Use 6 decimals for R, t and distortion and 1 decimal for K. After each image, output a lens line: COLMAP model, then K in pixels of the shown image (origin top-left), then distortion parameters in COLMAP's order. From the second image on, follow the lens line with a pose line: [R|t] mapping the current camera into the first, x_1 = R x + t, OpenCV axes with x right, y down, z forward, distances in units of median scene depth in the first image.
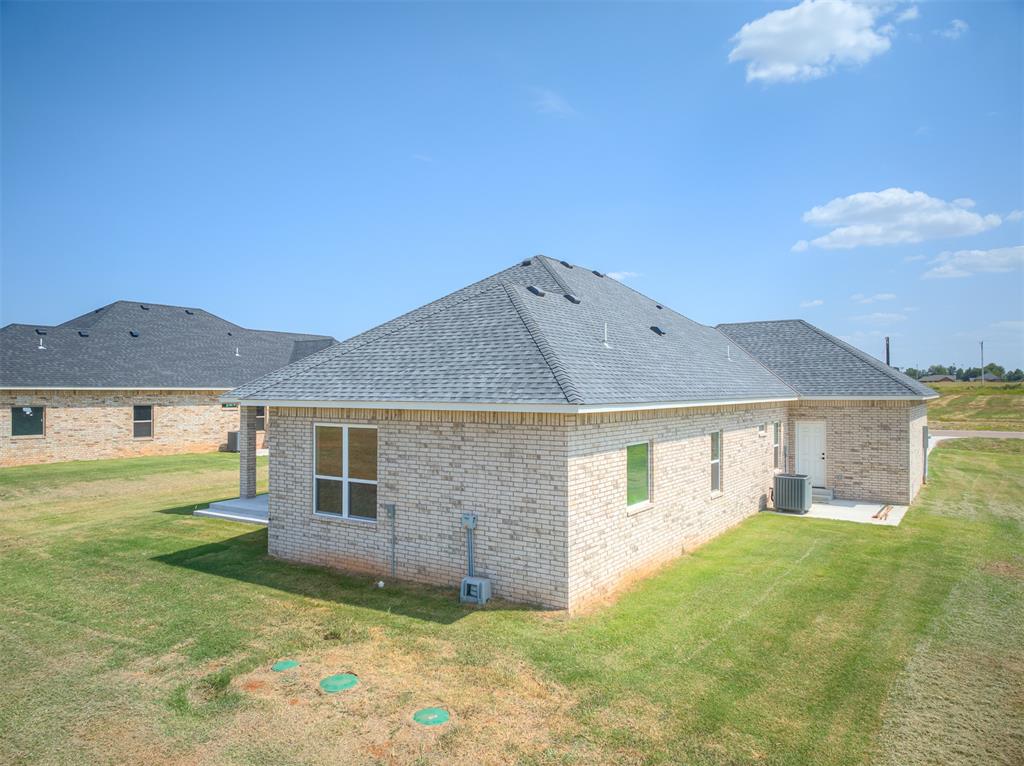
lens RADIAL K [[688.6, 0, 512.0], [0, 688.6, 383.0], [0, 0, 1]] dist [0.056811, -0.081089]
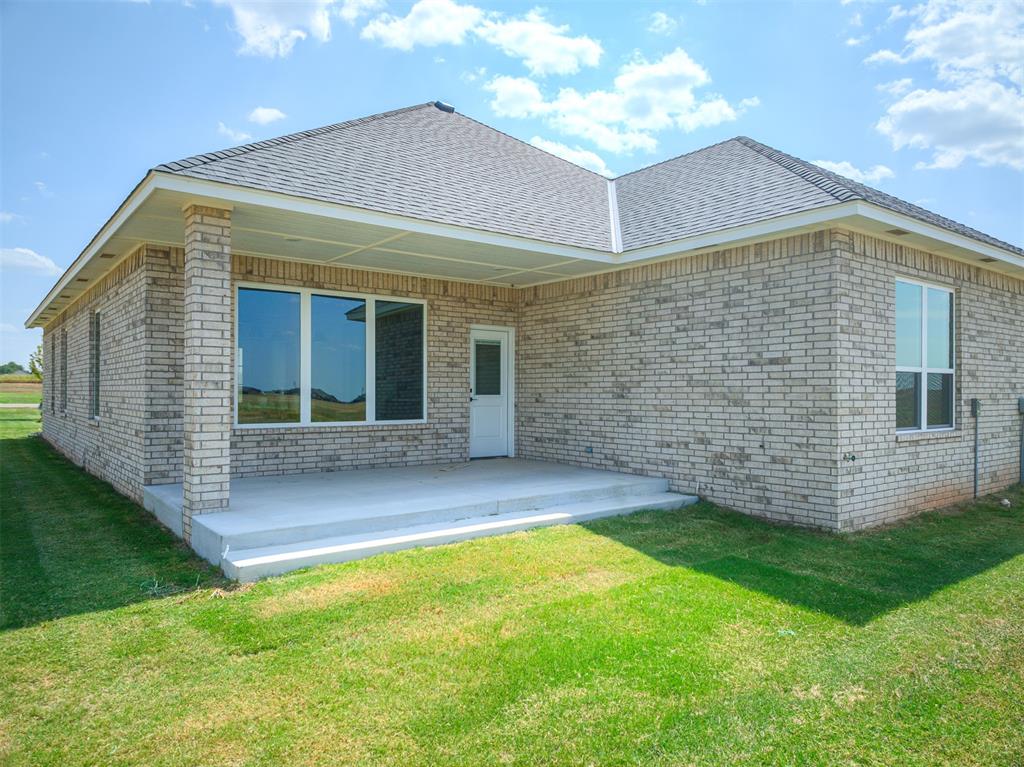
lens RADIAL K [[688.6, 0, 512.0], [0, 688.6, 383.5], [0, 0, 1]] dist [0.056811, -0.081089]
pose [[0.334583, 0.009838, 0.942315, -0.992306], [-0.010367, 0.999923, -0.006758, 0.164755], [-0.942309, -0.007508, 0.334659, 1.176082]]
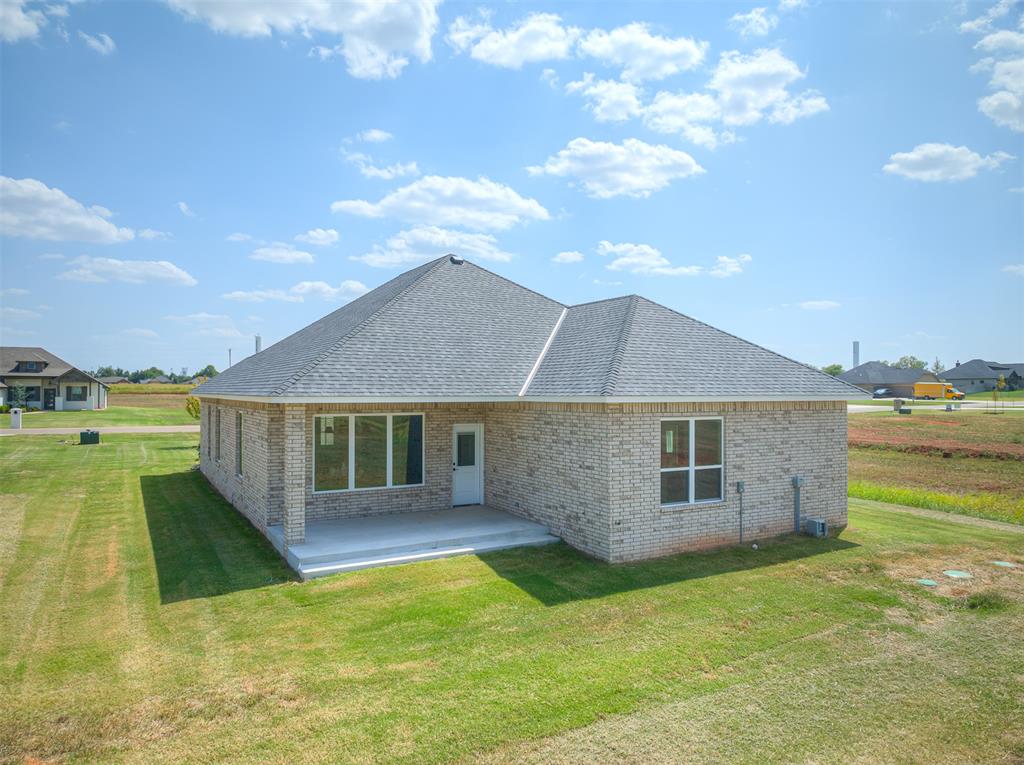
lens RADIAL K [[678.4, 0, 512.0], [0, 678.4, 382.5], [0, 0, 1]] dist [0.059555, -0.077765]
pose [[0.464566, 0.009841, 0.885484, -1.362260], [-0.007408, 0.999946, -0.007227, 0.015079], [-0.885508, -0.003203, 0.464614, 0.775832]]
